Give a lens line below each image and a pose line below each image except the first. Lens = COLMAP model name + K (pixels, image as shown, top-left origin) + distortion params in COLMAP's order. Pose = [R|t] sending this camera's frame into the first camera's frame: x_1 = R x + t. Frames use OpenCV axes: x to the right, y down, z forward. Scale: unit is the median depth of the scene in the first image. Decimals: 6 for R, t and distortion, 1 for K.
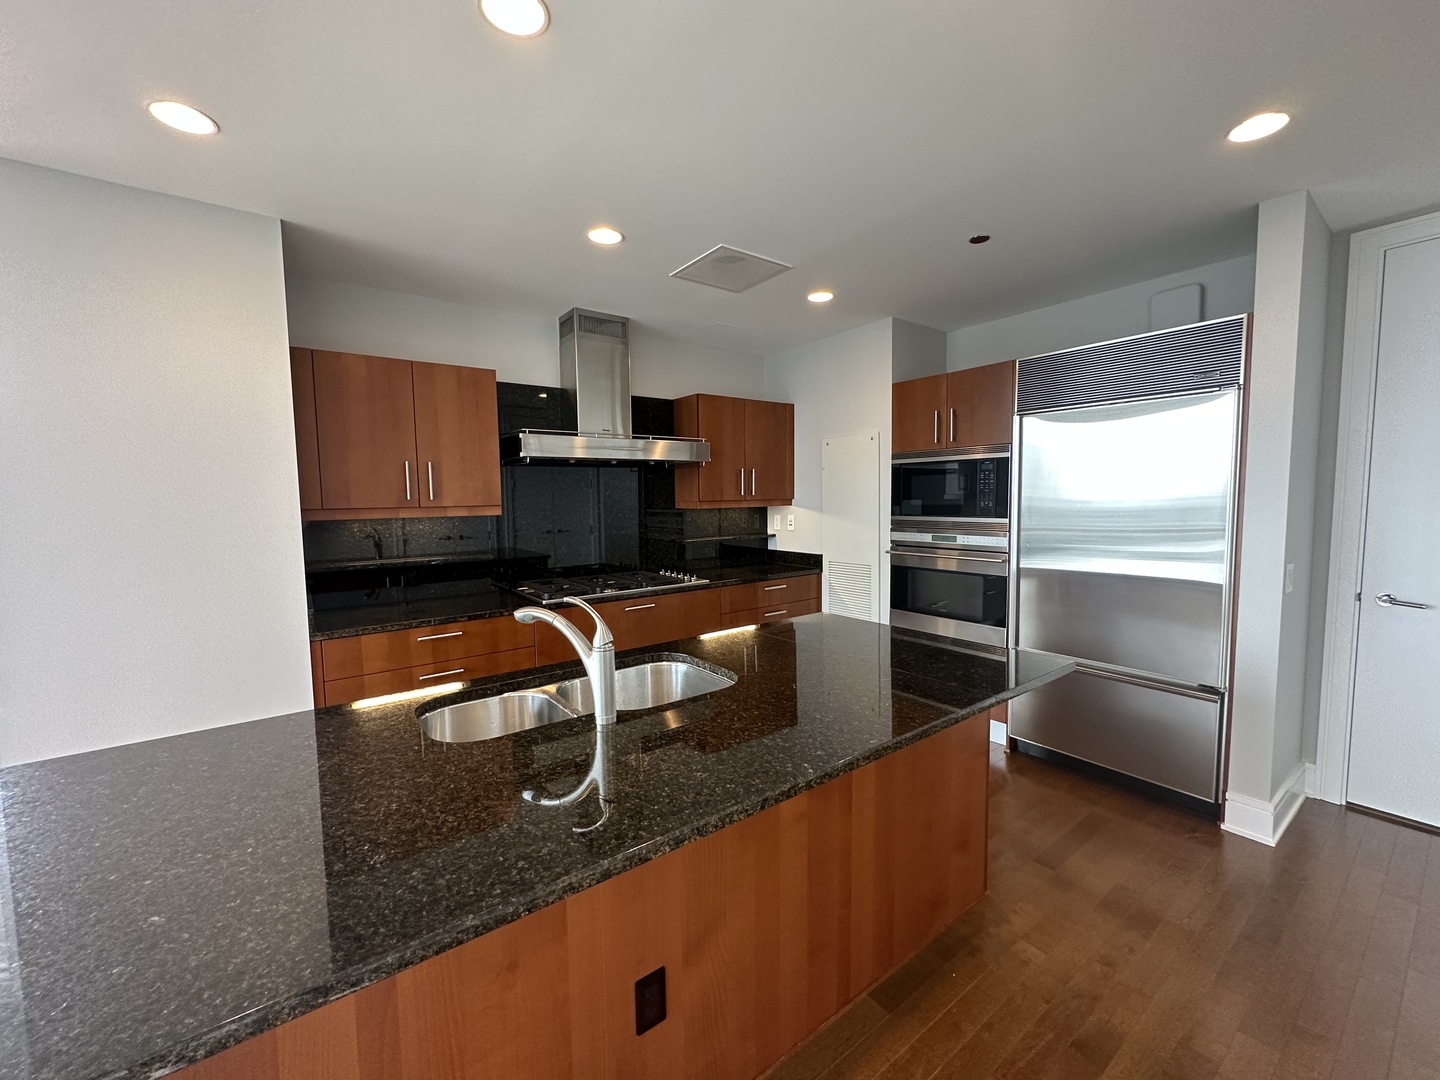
lens RADIAL K [[573.6, 0, 717.5], [0, 573.6, 539.4], [0, 0, 1]] dist [-0.001079, 0.000155]
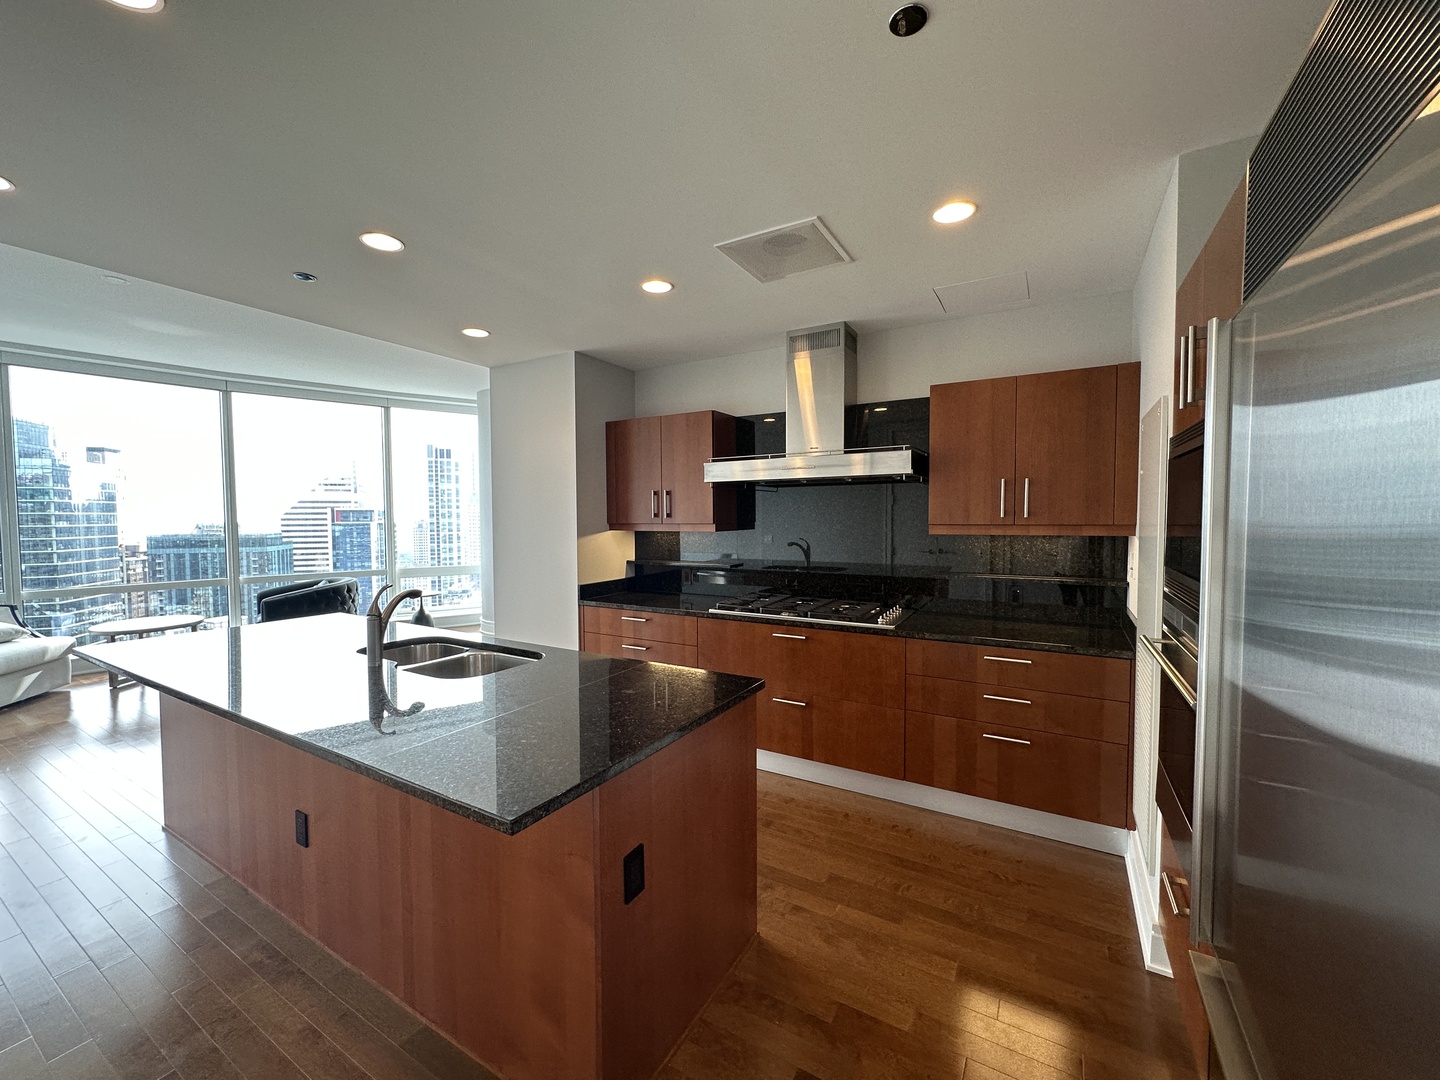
lens RADIAL K [[573.6, 0, 717.5], [0, 573.6, 539.4], [0, 0, 1]] dist [-0.001079, 0.000155]
pose [[0.388726, 0.045403, -0.920234, 0.614214], [-0.072989, 0.997164, 0.018366, -0.043758], [0.918458, 0.060027, 0.390937, 0.478077]]
